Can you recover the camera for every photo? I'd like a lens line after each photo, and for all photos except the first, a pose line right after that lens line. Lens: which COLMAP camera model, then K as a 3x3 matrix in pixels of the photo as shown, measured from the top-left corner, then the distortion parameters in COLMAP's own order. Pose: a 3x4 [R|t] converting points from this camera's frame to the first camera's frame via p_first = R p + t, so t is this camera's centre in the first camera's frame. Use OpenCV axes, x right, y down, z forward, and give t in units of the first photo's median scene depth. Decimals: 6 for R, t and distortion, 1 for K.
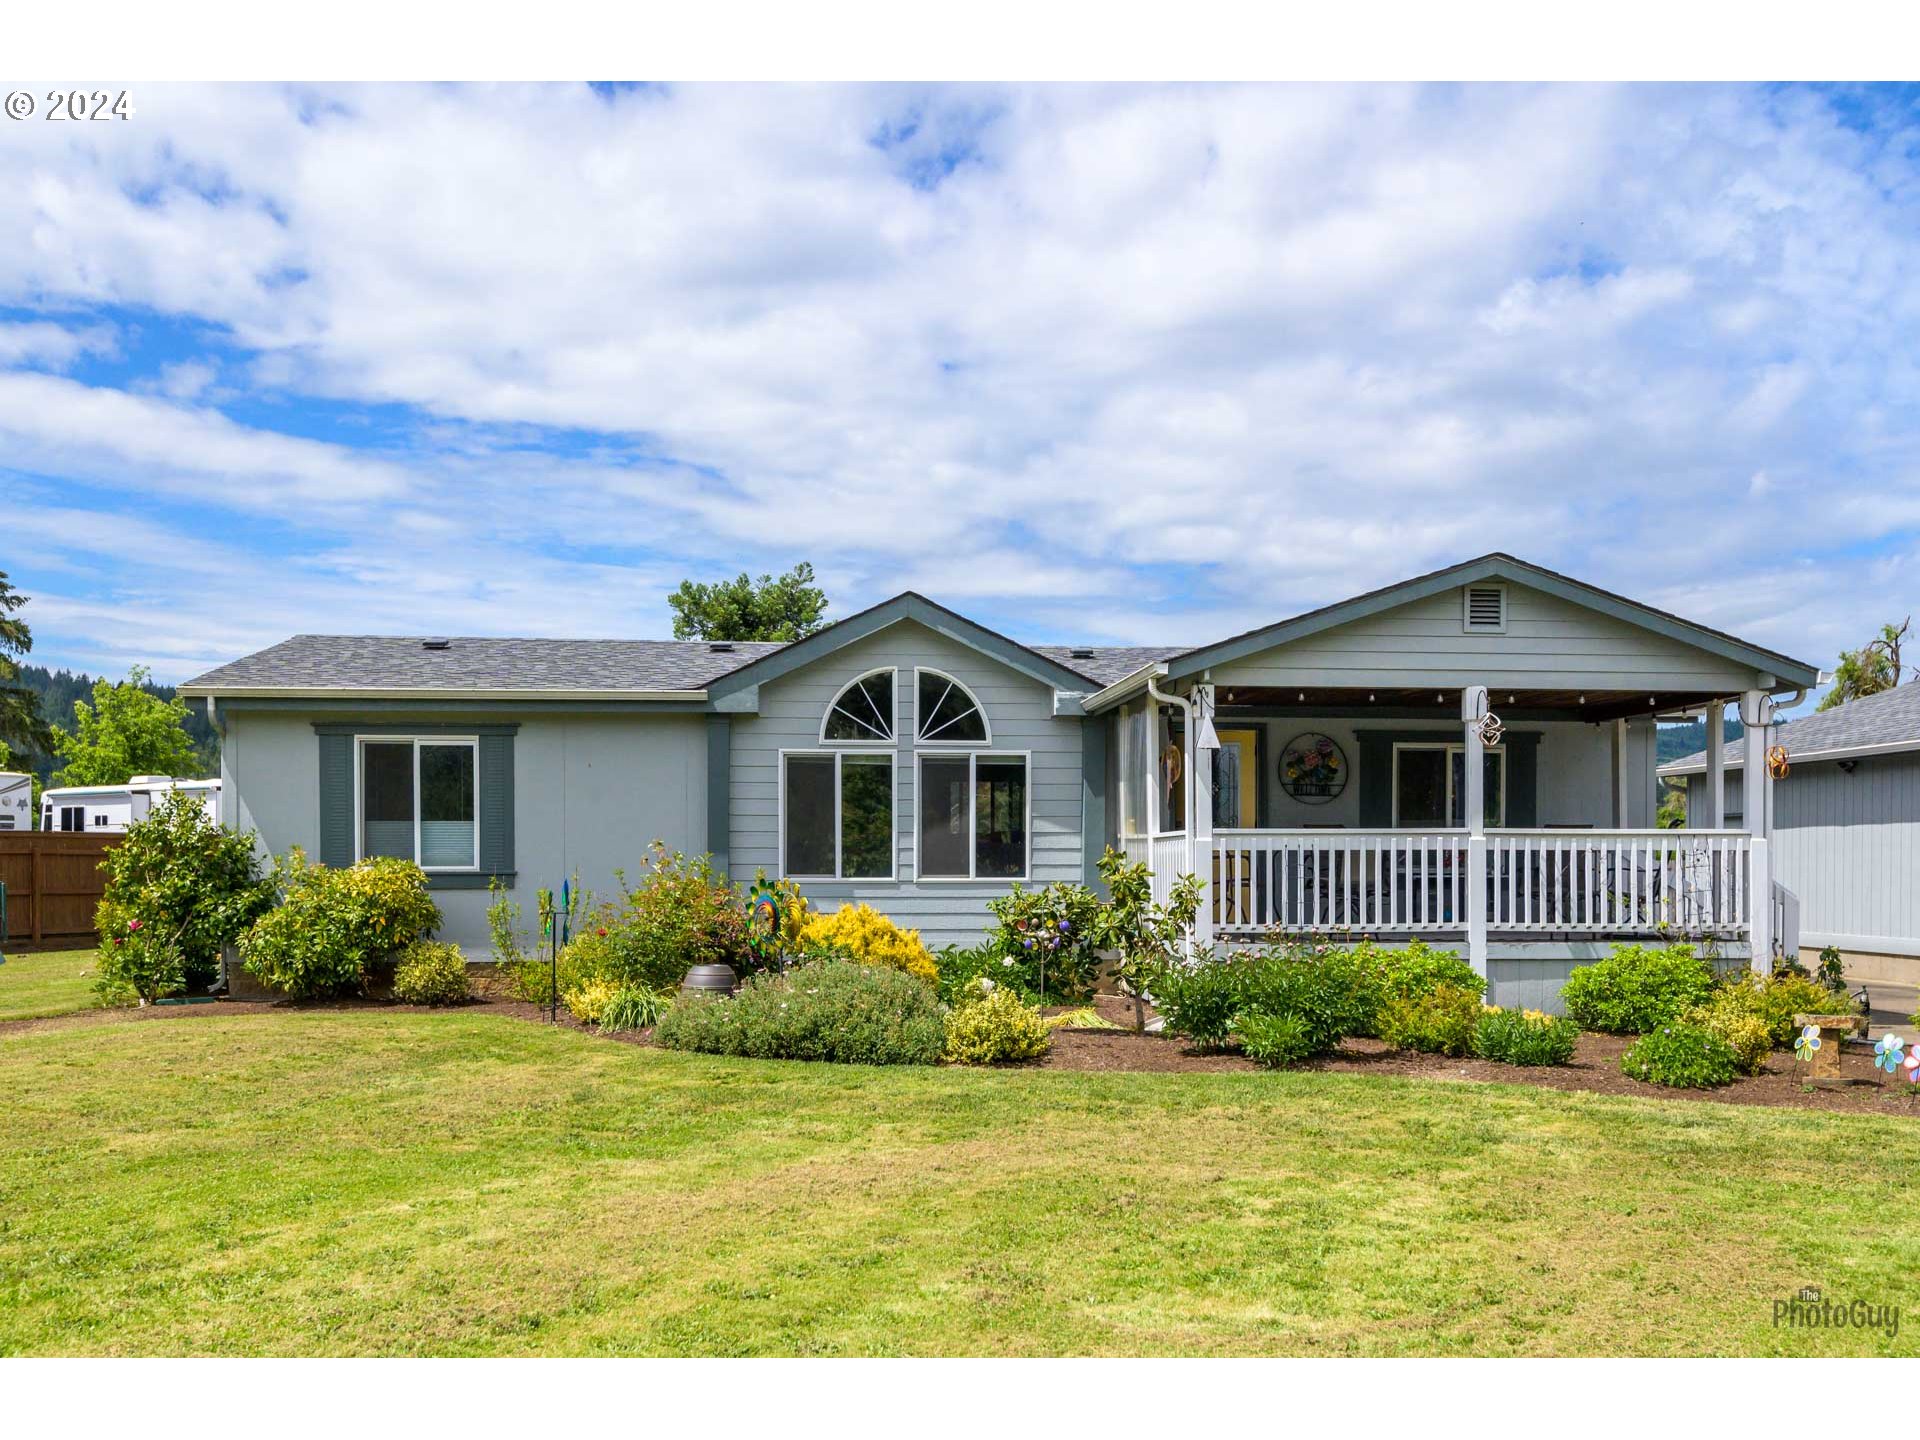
lens RADIAL K [[1886.2, 0, 974.6], [0, 1886.2, 778.7], [0, 0, 1]] dist [0.028347, 0.000000]
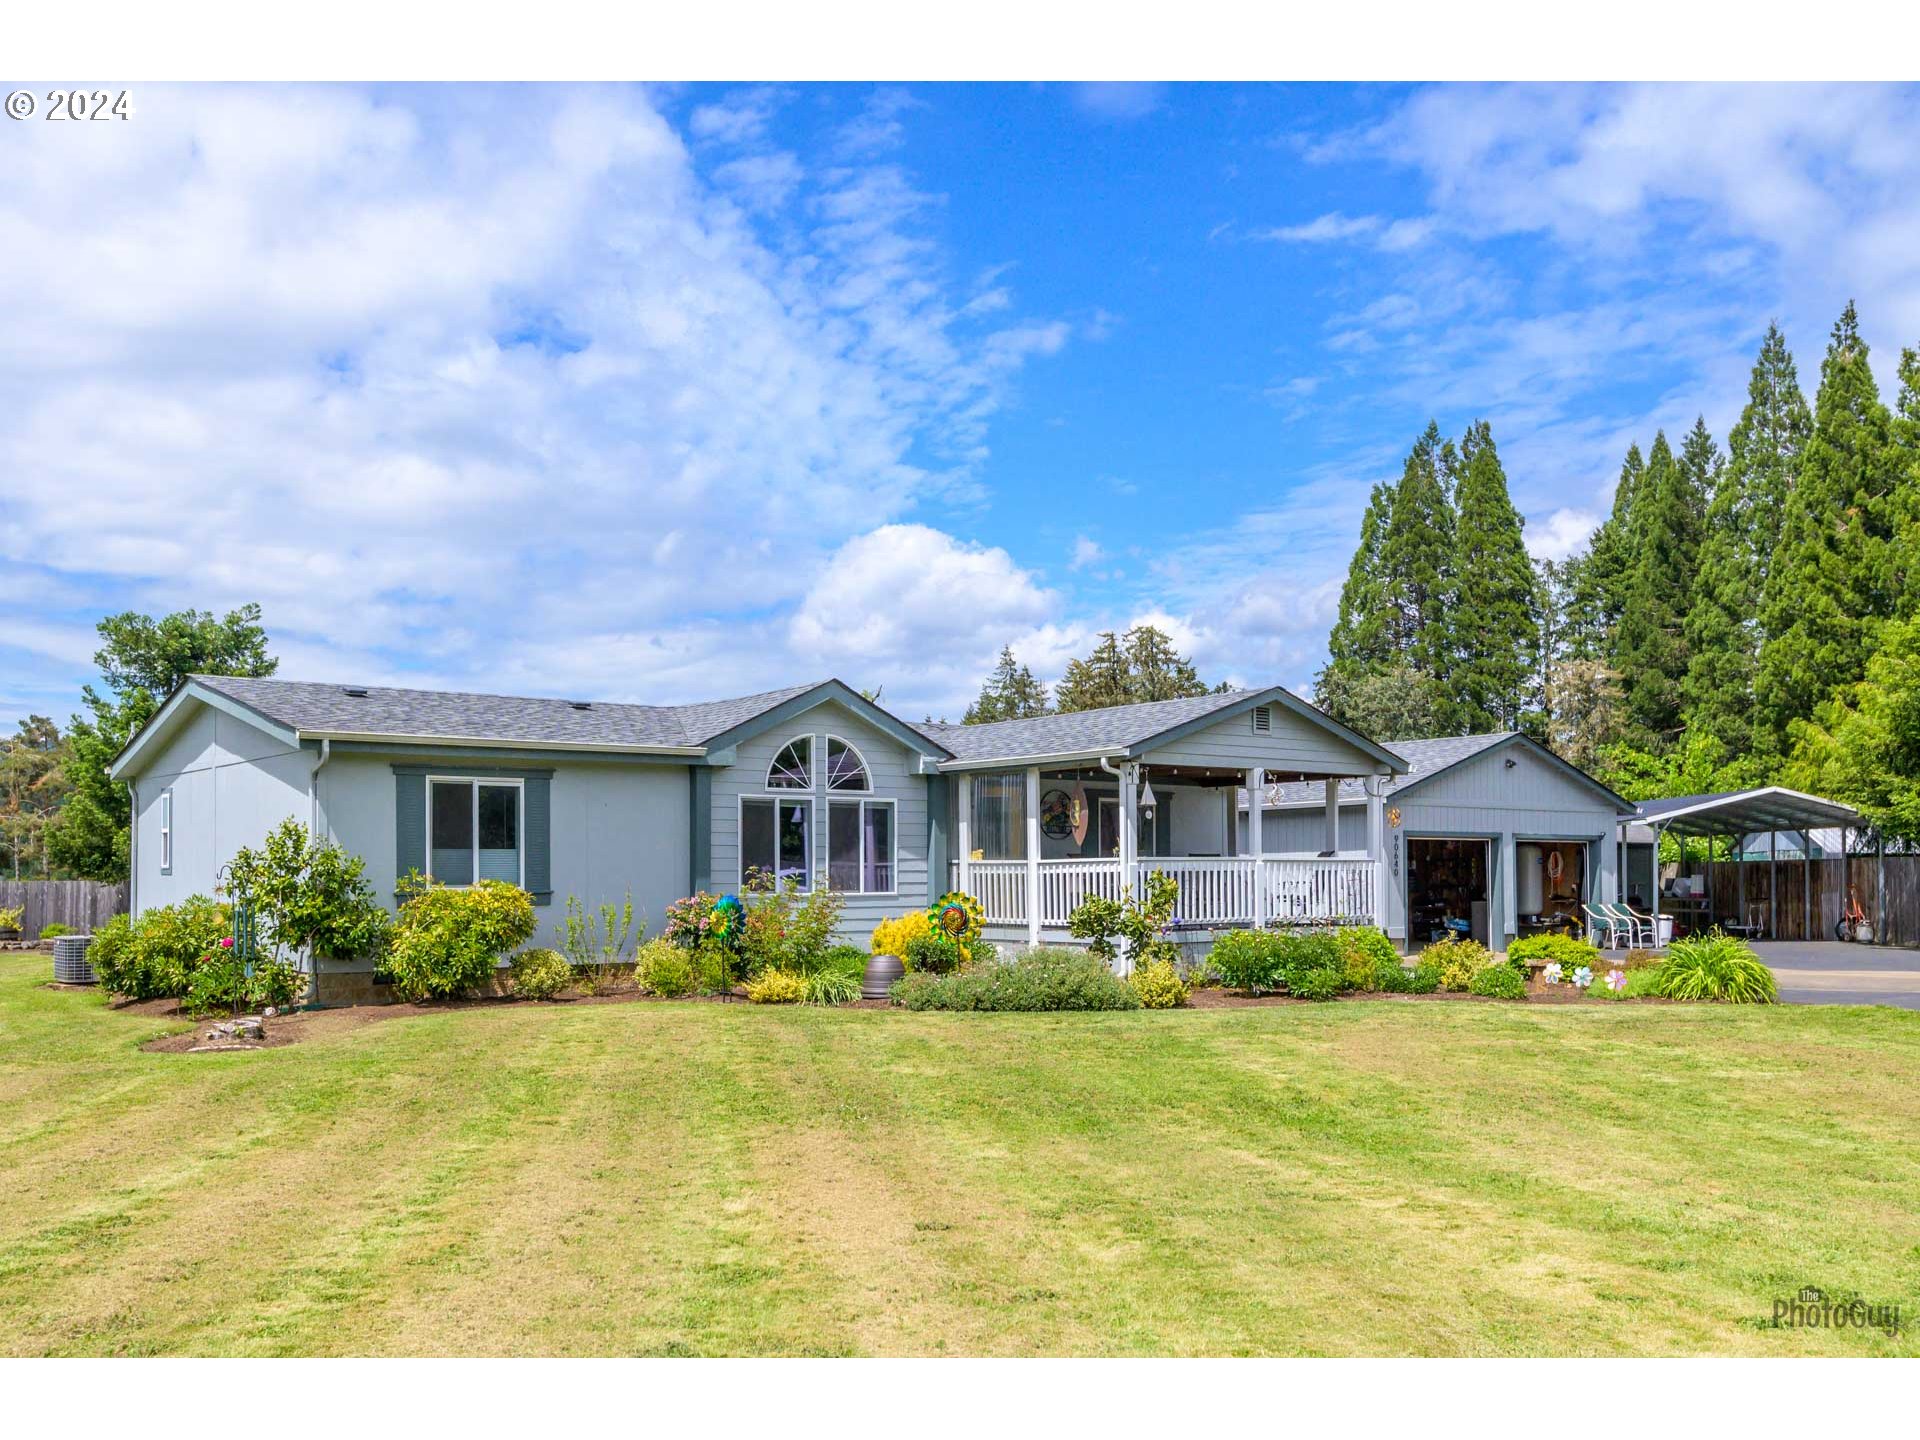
lens RADIAL K [[1804.9, 0, 960.2], [0, 1804.9, 811.0], [0, 0, 1]] dist [0.011631, 0.000000]
pose [[0.842108, 0.015413, 0.539088, -0.642516], [-0.017236, 0.999850, -0.001662, -0.005000], [-0.539033, -0.007892, 0.842248, -0.118139]]
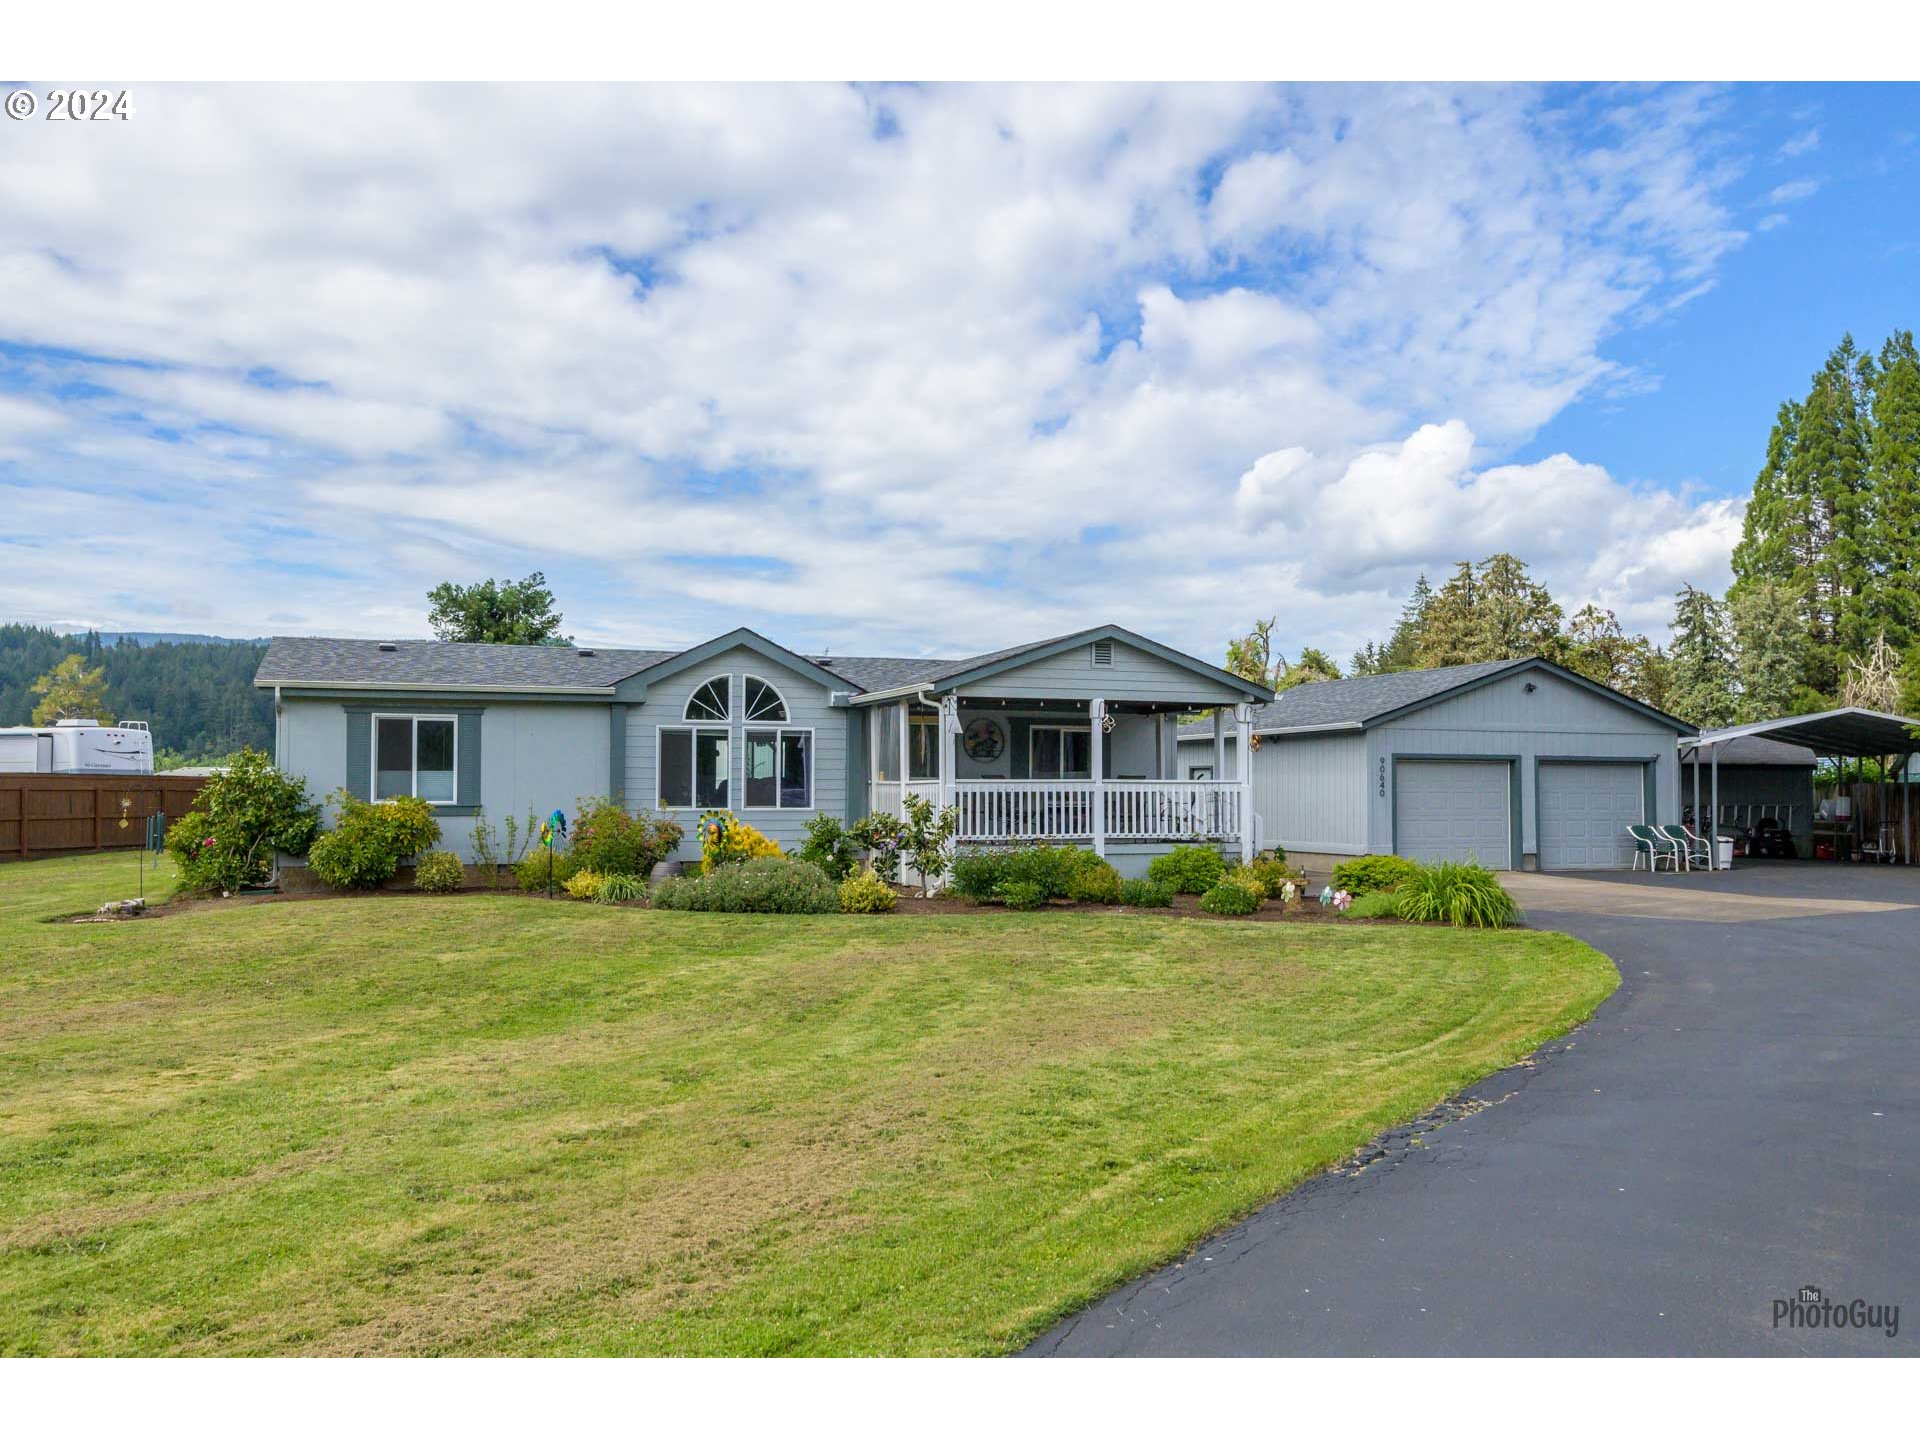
lens RADIAL K [[1586.4, 0, 933.6], [0, 1586.4, 717.2], [0, 0, 1]] dist [0.049706, -0.031718]
pose [[0.968183, 0.013114, 0.249901, -0.210622], [-0.012390, 0.999913, -0.004470, -0.019391], [-0.249938, 0.001232, 0.968261, -0.322502]]
